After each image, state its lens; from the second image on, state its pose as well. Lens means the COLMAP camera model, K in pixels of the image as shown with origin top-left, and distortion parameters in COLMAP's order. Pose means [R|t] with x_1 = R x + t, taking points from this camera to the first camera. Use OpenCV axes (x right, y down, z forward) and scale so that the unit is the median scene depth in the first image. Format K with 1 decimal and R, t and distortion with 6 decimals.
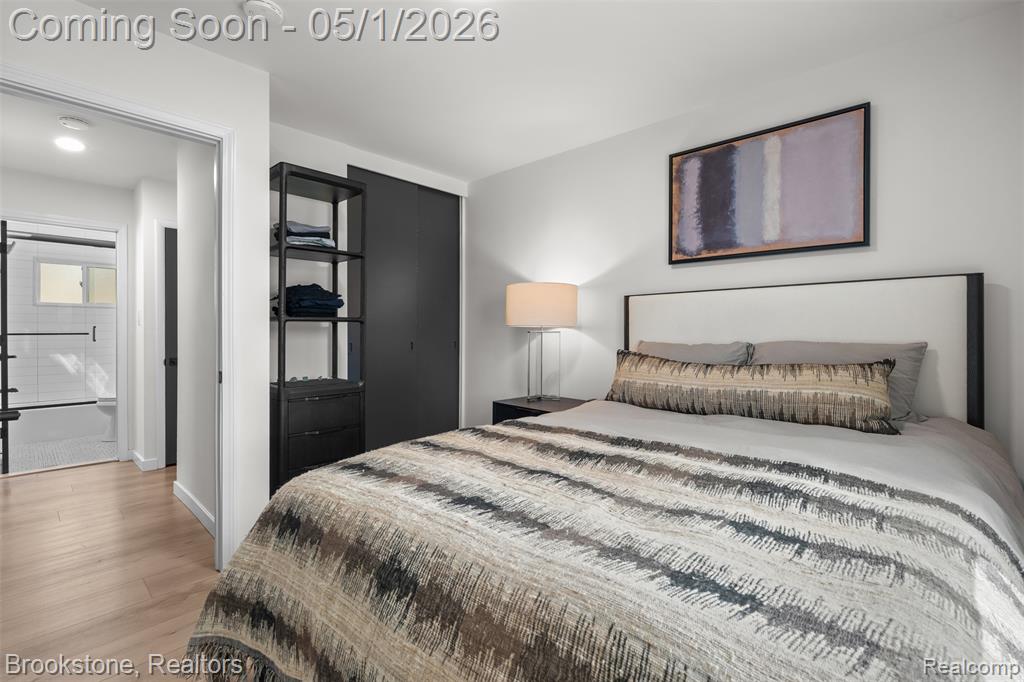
lens RADIAL K [[453.8, 0, 512.8], [0, 453.8, 331.3], [0, 0, 1]] dist [-0.004154, -0.000337]
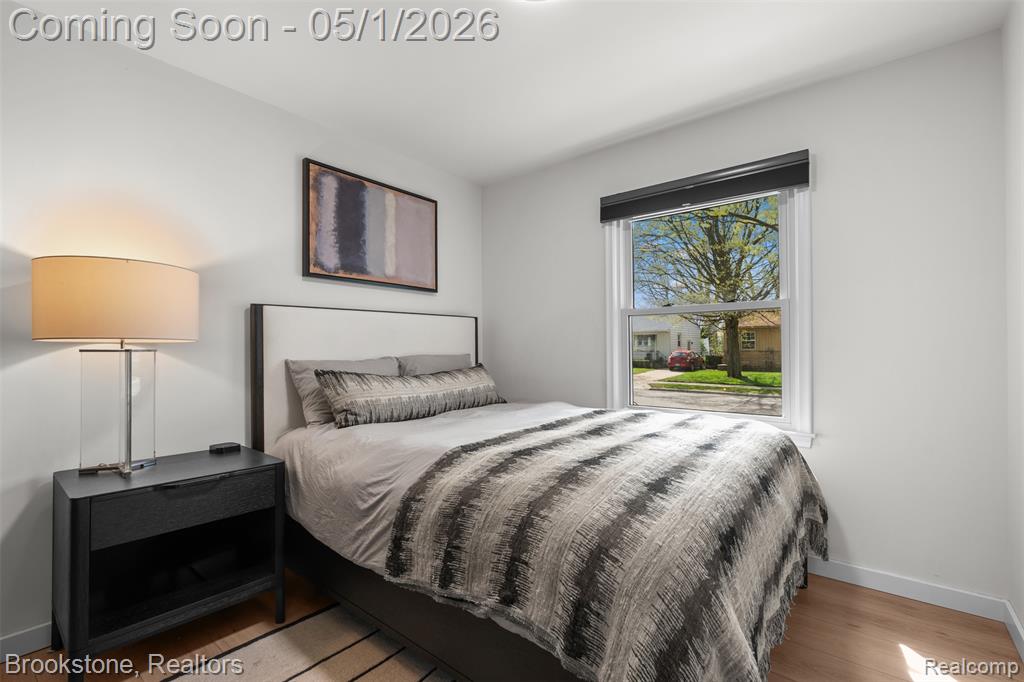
lens RADIAL K [[453.8, 0, 512.3], [0, 453.8, 346.1], [0, 0, 1]] dist [-0.004154, -0.000337]
pose [[-0.051014, 0.005184, 0.998684, -0.668278], [0.004529, 0.999977, -0.004959, 0.002681], [-0.998688, 0.004270, -0.051036, 0.699202]]
